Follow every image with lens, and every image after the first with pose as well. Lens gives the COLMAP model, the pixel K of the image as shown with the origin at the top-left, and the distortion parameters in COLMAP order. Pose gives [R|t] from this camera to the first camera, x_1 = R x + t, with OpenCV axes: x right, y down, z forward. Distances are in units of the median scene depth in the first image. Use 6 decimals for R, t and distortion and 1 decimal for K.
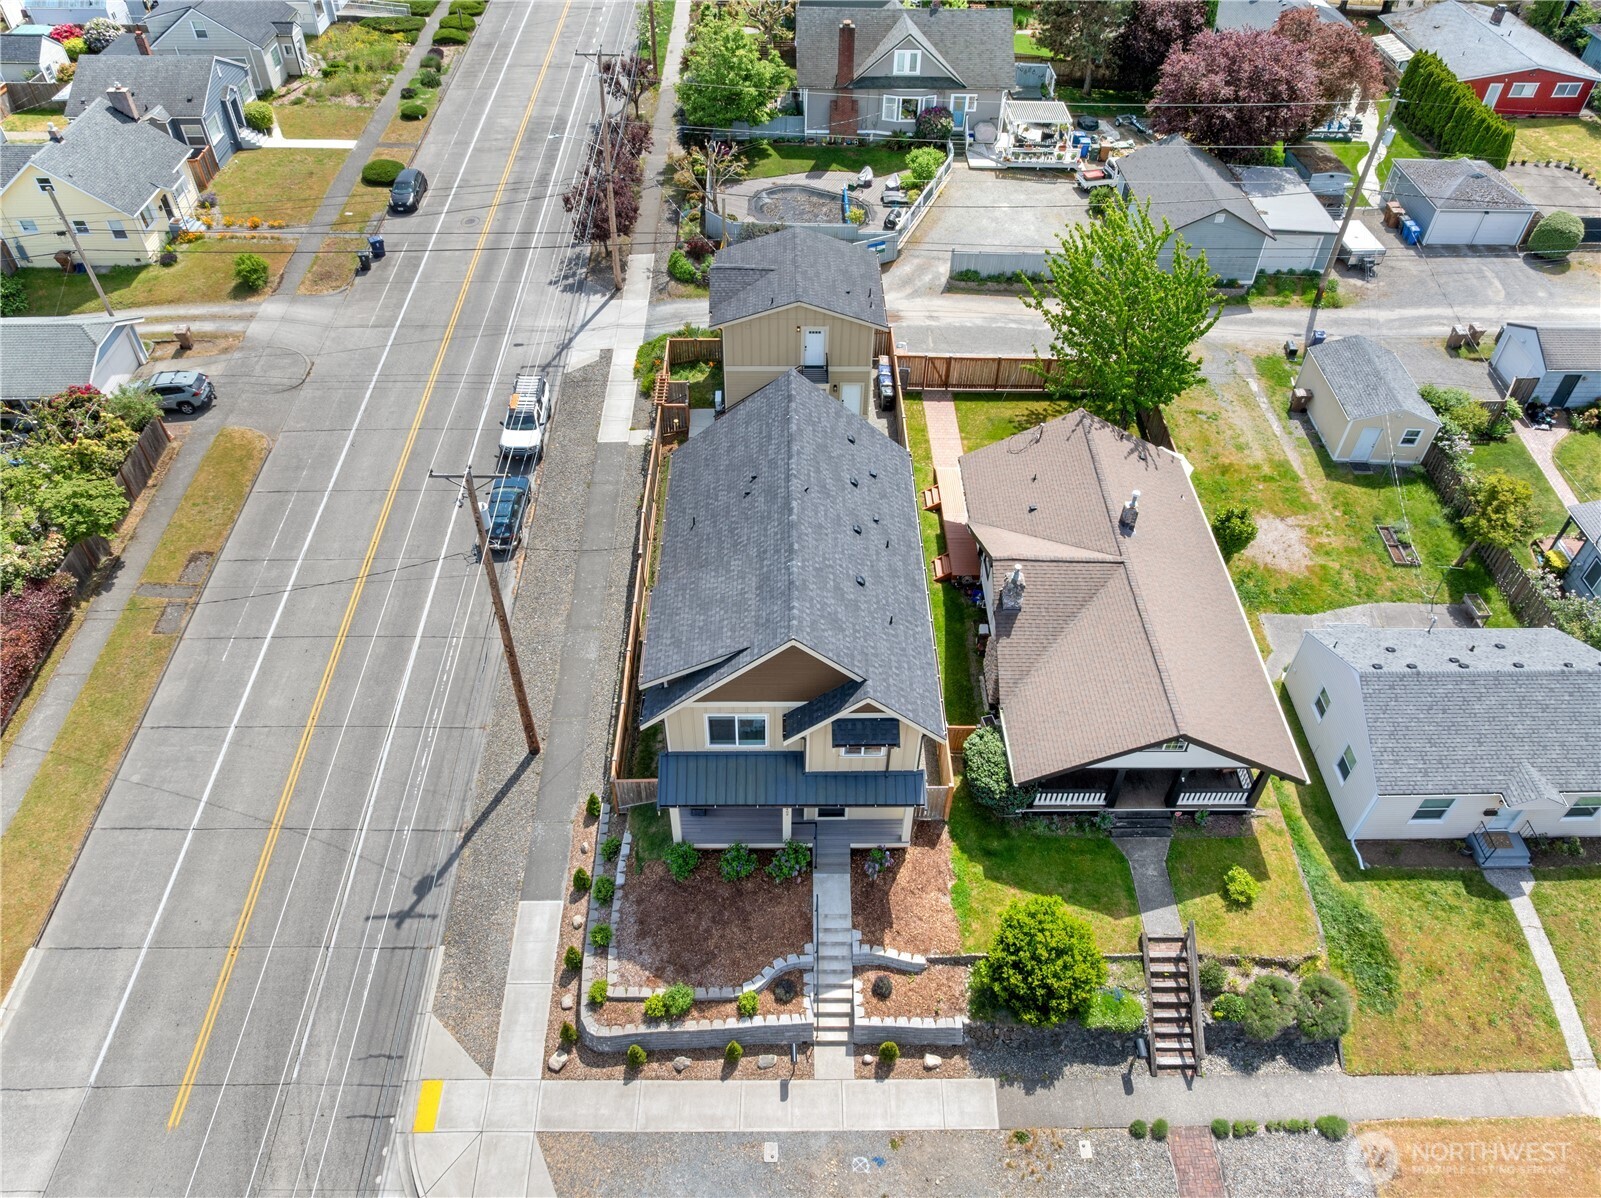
lens RADIAL K [[1124.9, 0, 807.0], [0, 1124.9, 602.0], [0, 0, 1]] dist [-0.029319, -0.004549]
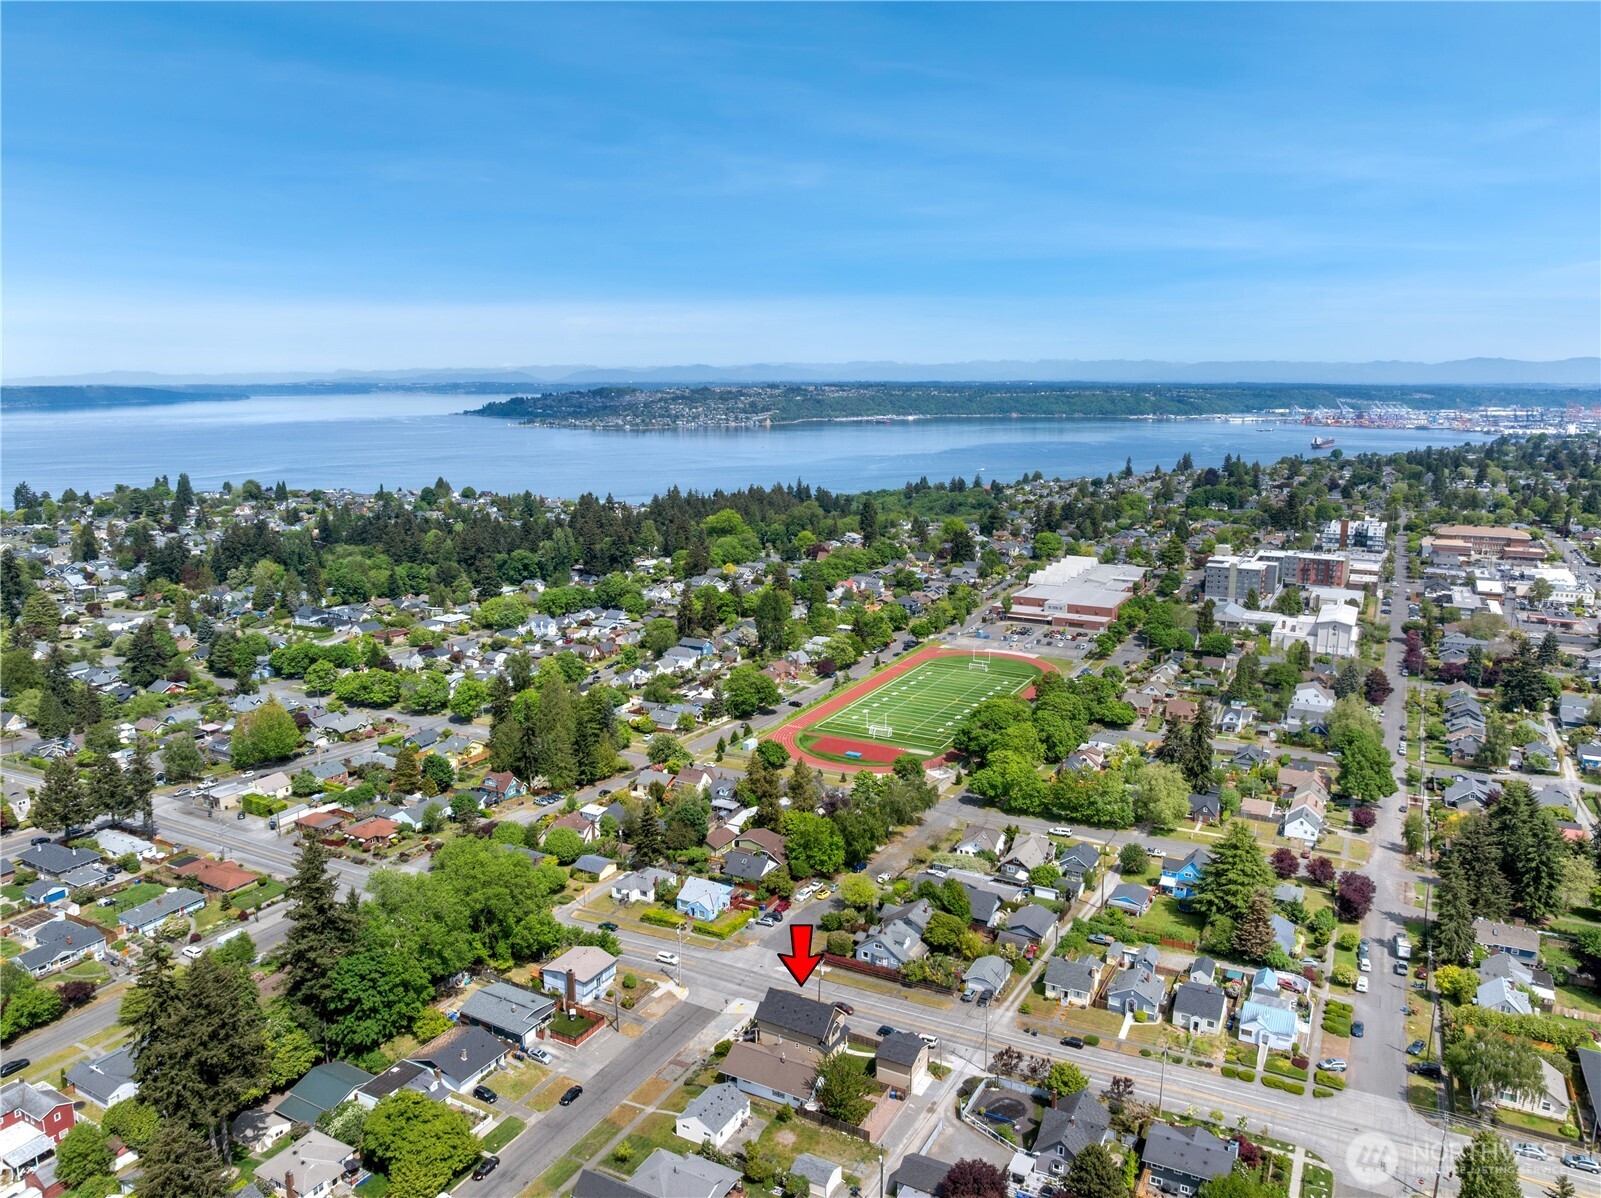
lens RADIAL K [[1169.2, 0, 804.2], [0, 1169.2, 579.2], [0, 0, 1]] dist [-0.026341, -0.005729]
pose [[-0.507107, 0.145185, -0.849567, 4.642652], [-0.611143, 0.634481, 0.473220, -4.198300], [0.607739, 0.759180, -0.233021, 0.788896]]
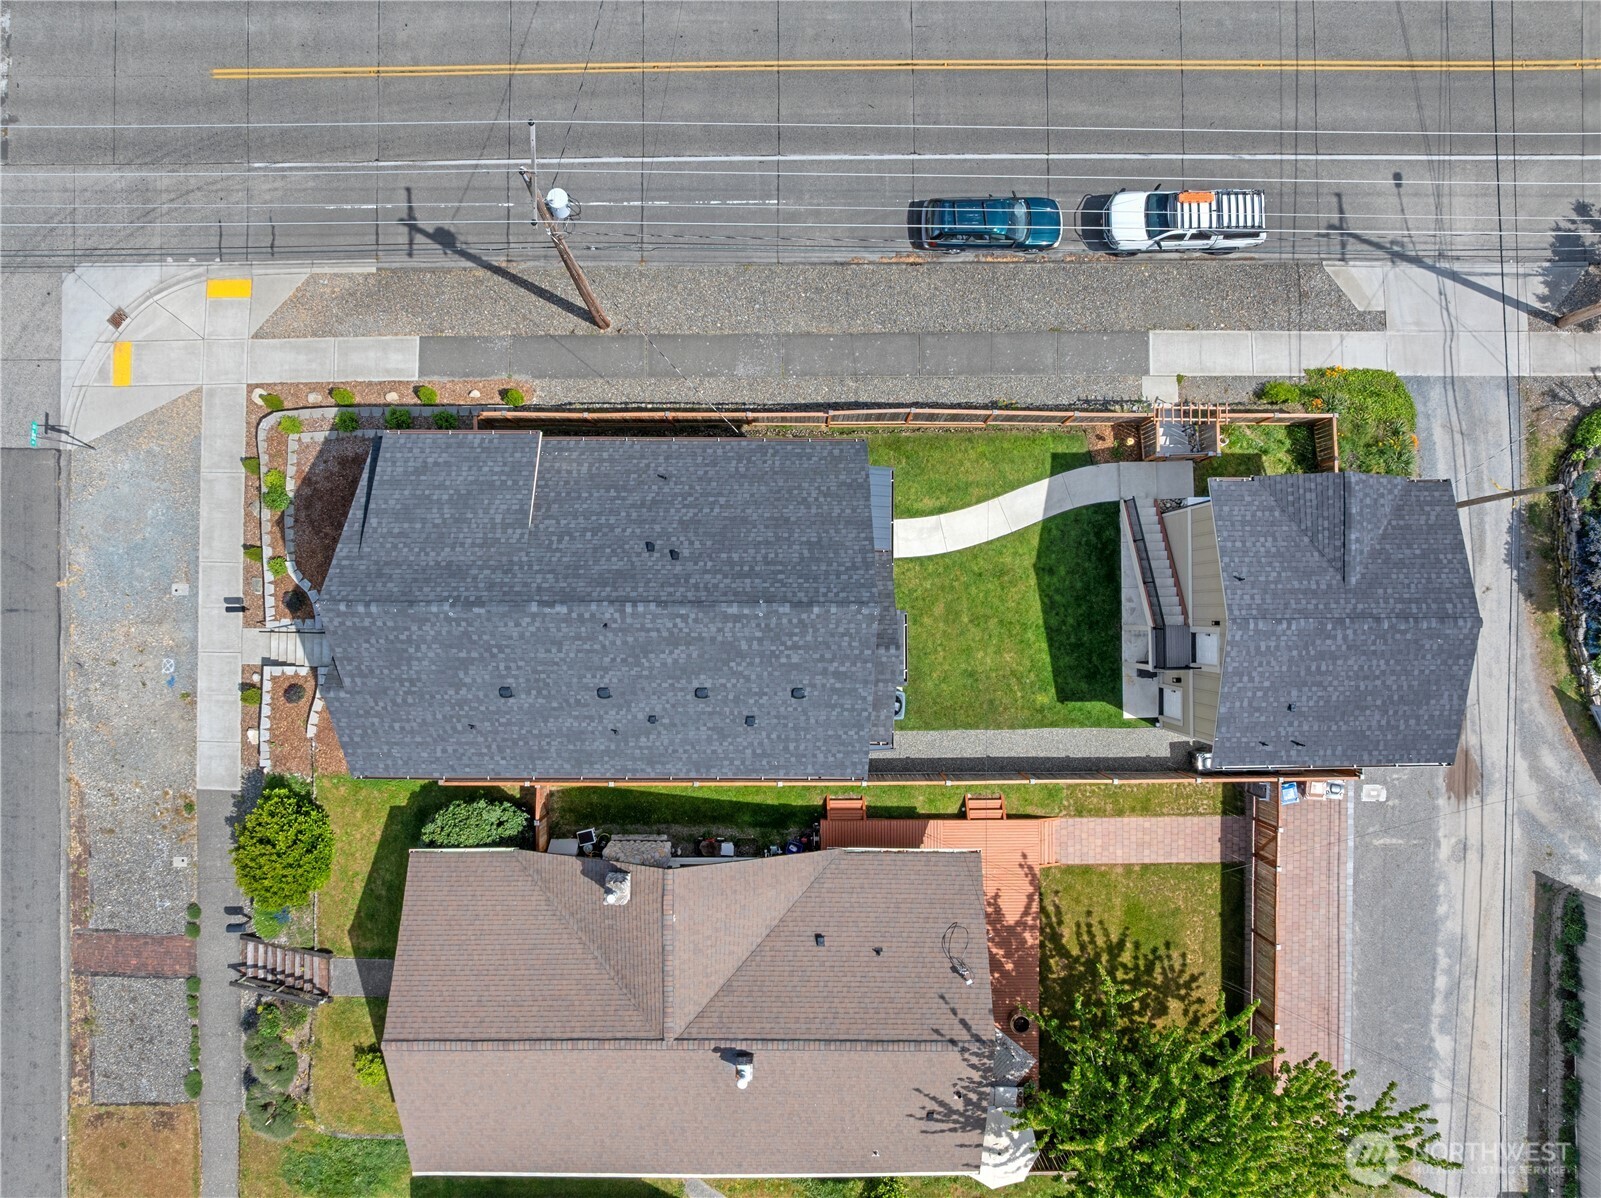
lens RADIAL K [[1124.9, 0, 807.0], [0, 1124.9, 602.0], [0, 0, 1]] dist [-0.029319, -0.004549]
pose [[-0.016841, 0.999463, -0.028099, 0.002417], [-0.719596, 0.007396, 0.694354, -0.730818], [0.694189, 0.031913, 0.719085, 0.577808]]
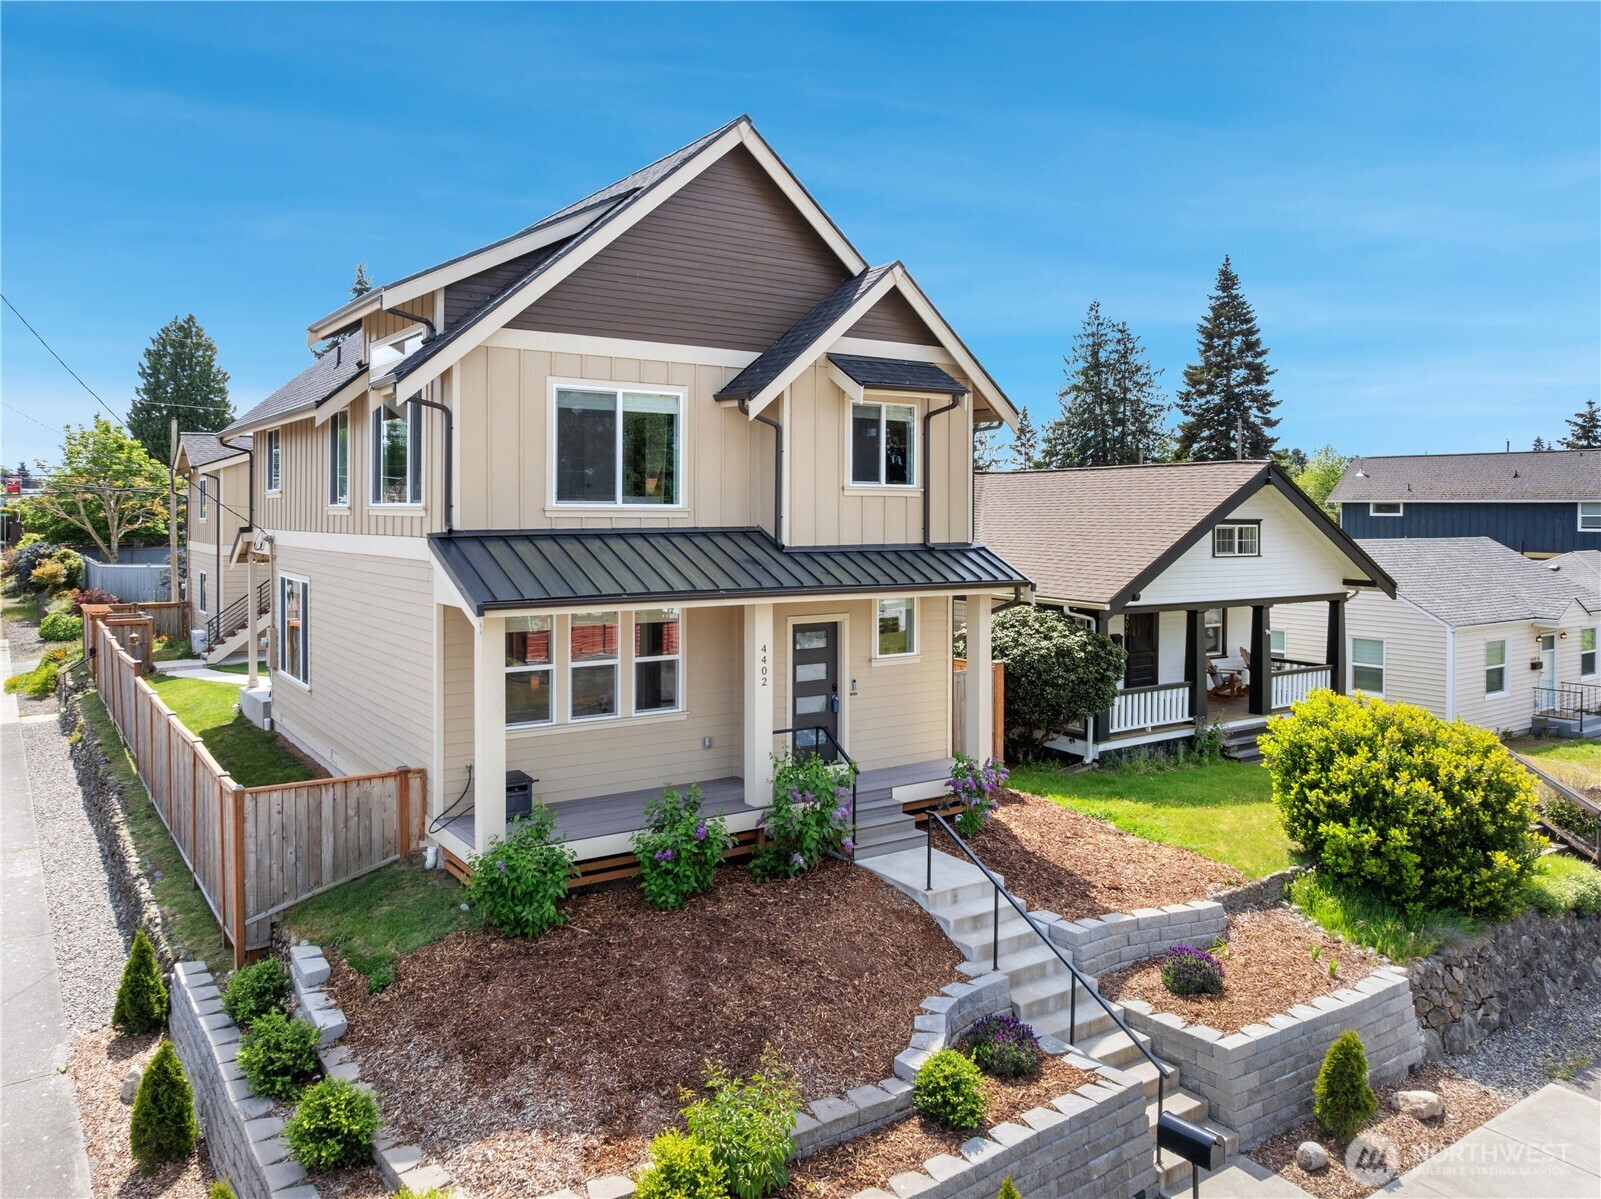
lens RADIAL K [[1183.4, 0, 797.4], [0, 1183.4, 530.4], [0, 0, 1]] dist [-0.029412, 0.007975]
pose [[0.828541, -0.021047, 0.559533, -0.249527], [0.405792, 0.711126, -0.574137, 0.407900], [-0.385814, 0.702750, 0.597737, 0.720483]]
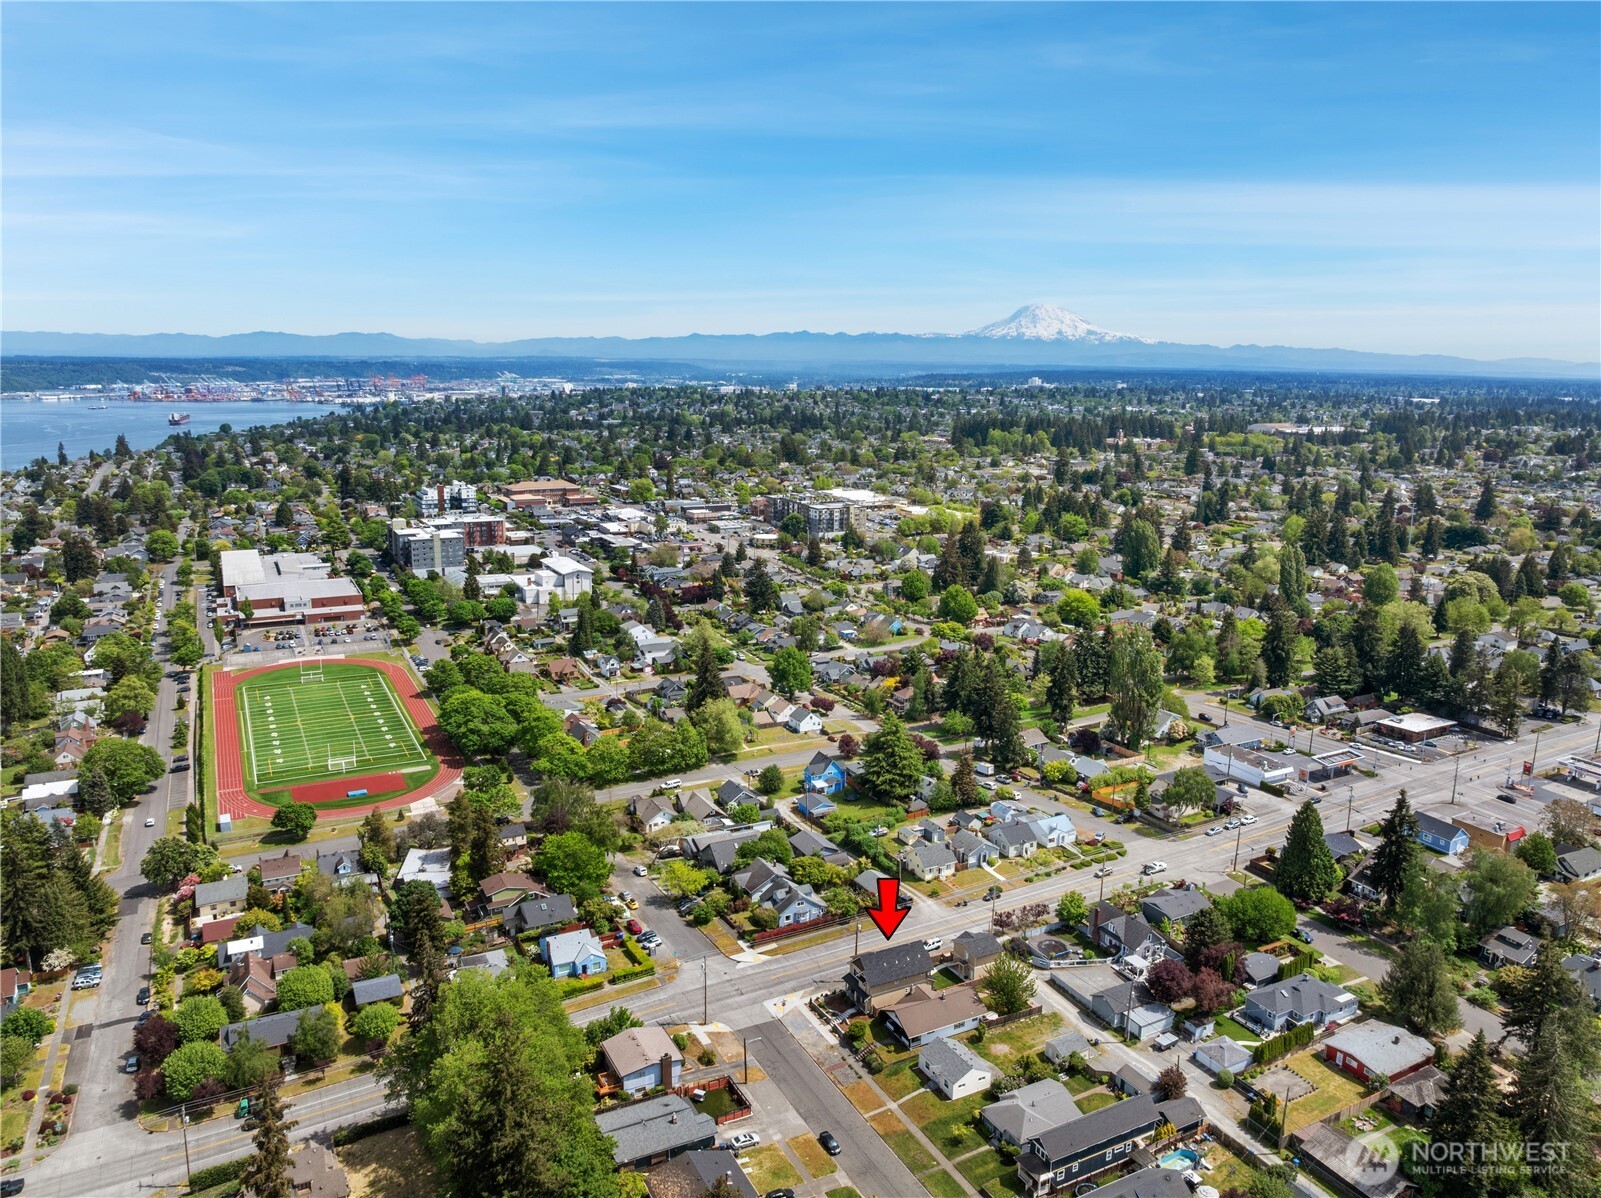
lens RADIAL K [[1169.2, 0, 804.2], [0, 1169.2, 579.2], [0, 0, 1]] dist [-0.026341, -0.005729]
pose [[0.448845, 0.170111, -0.877269, 4.821844], [-0.640824, 0.745480, -0.183315, -0.132211], [0.622802, 0.644455, 0.443616, -3.228445]]
